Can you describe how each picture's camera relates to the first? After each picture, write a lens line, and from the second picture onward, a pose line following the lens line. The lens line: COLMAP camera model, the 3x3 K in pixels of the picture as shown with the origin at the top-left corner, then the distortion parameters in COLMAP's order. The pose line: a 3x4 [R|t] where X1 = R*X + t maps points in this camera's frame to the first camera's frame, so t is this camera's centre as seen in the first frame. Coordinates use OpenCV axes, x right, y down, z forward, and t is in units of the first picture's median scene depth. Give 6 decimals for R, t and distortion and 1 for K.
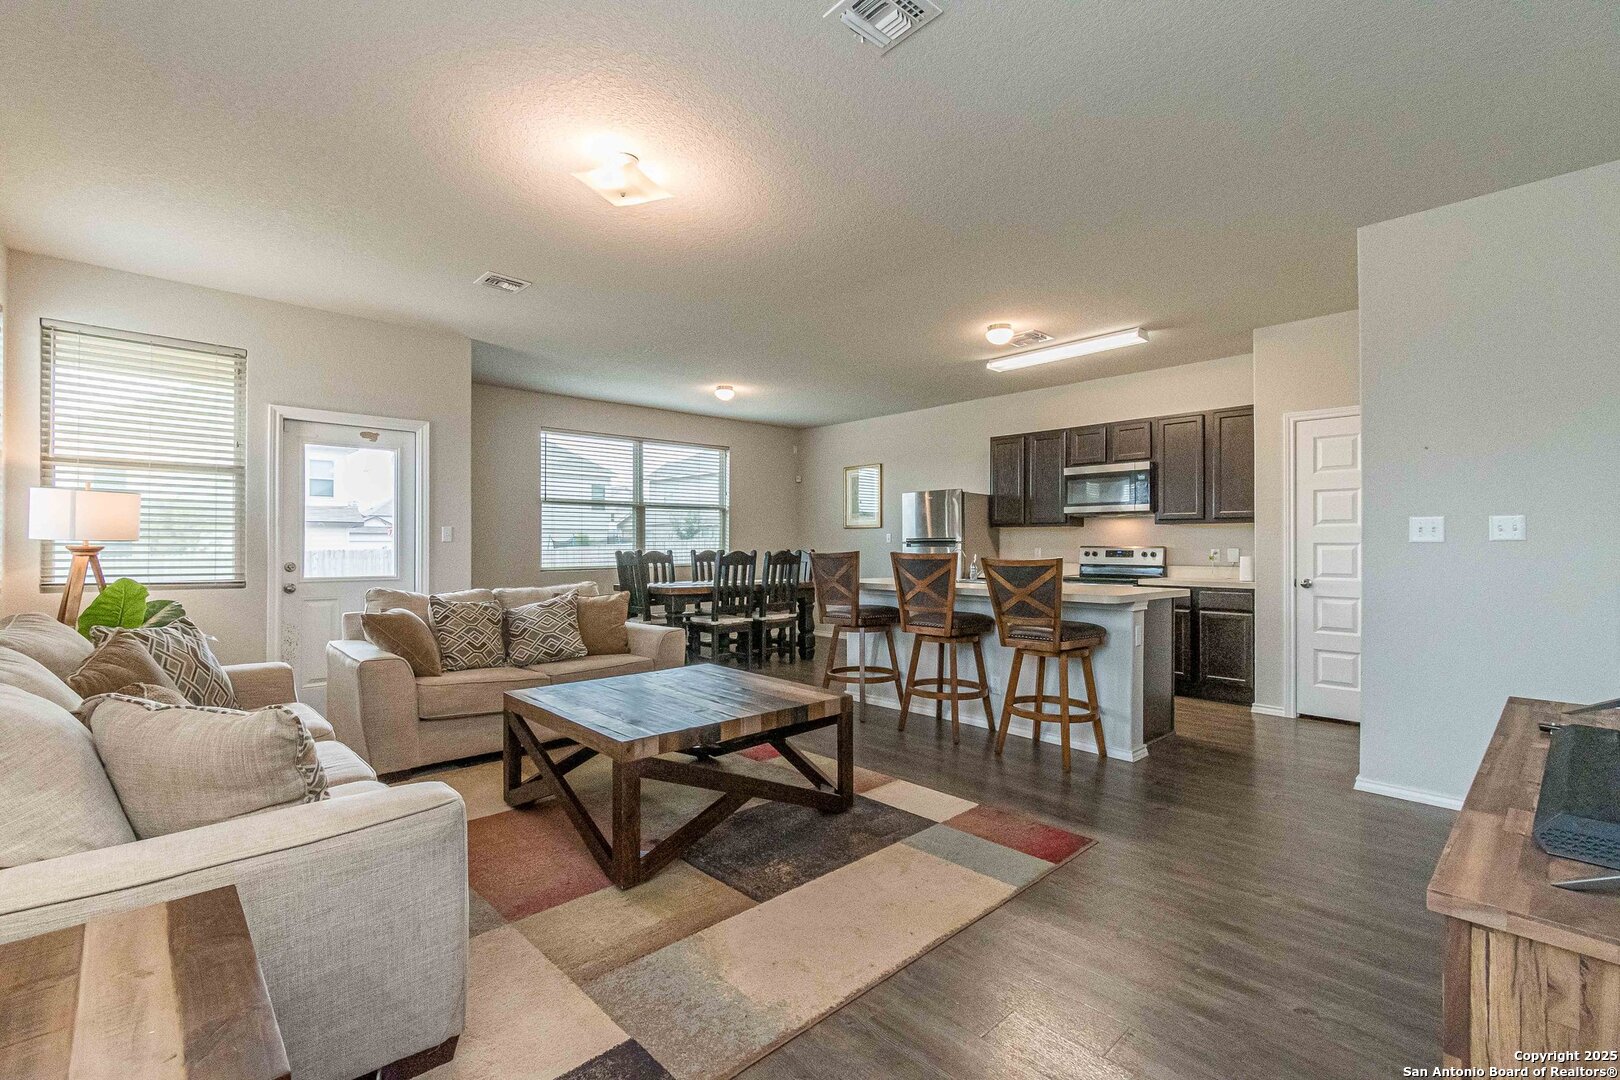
lens RADIAL K [[718.6, 0, 792.5], [0, 718.6, 538.5], [0, 0, 1]] dist [0.000215, -0.000420]
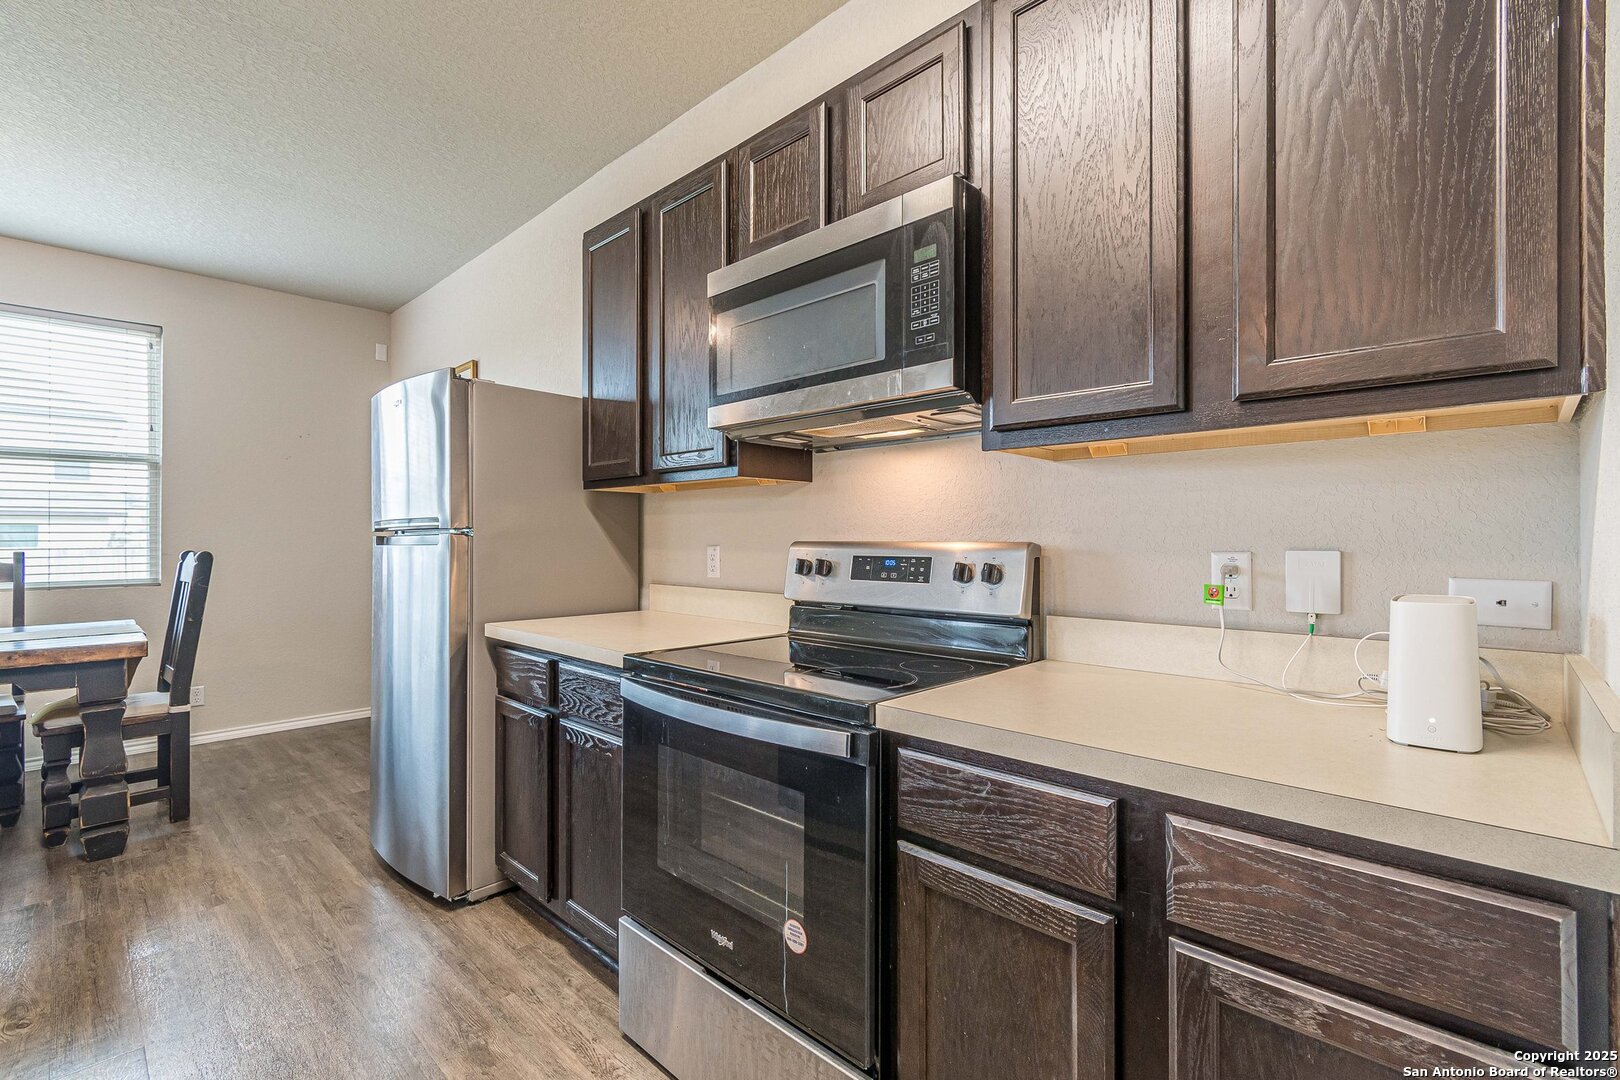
lens RADIAL K [[732.6, 0, 804.3], [0, 732.6, 538.8], [0, 0, 1]] dist [0.017577, -0.000081]
pose [[0.999494, -0.003821, 0.031588, 0.419910], [0.003678, 0.999983, 0.004575, 0.008217], [-0.031605, -0.004457, 0.999491, 0.727410]]
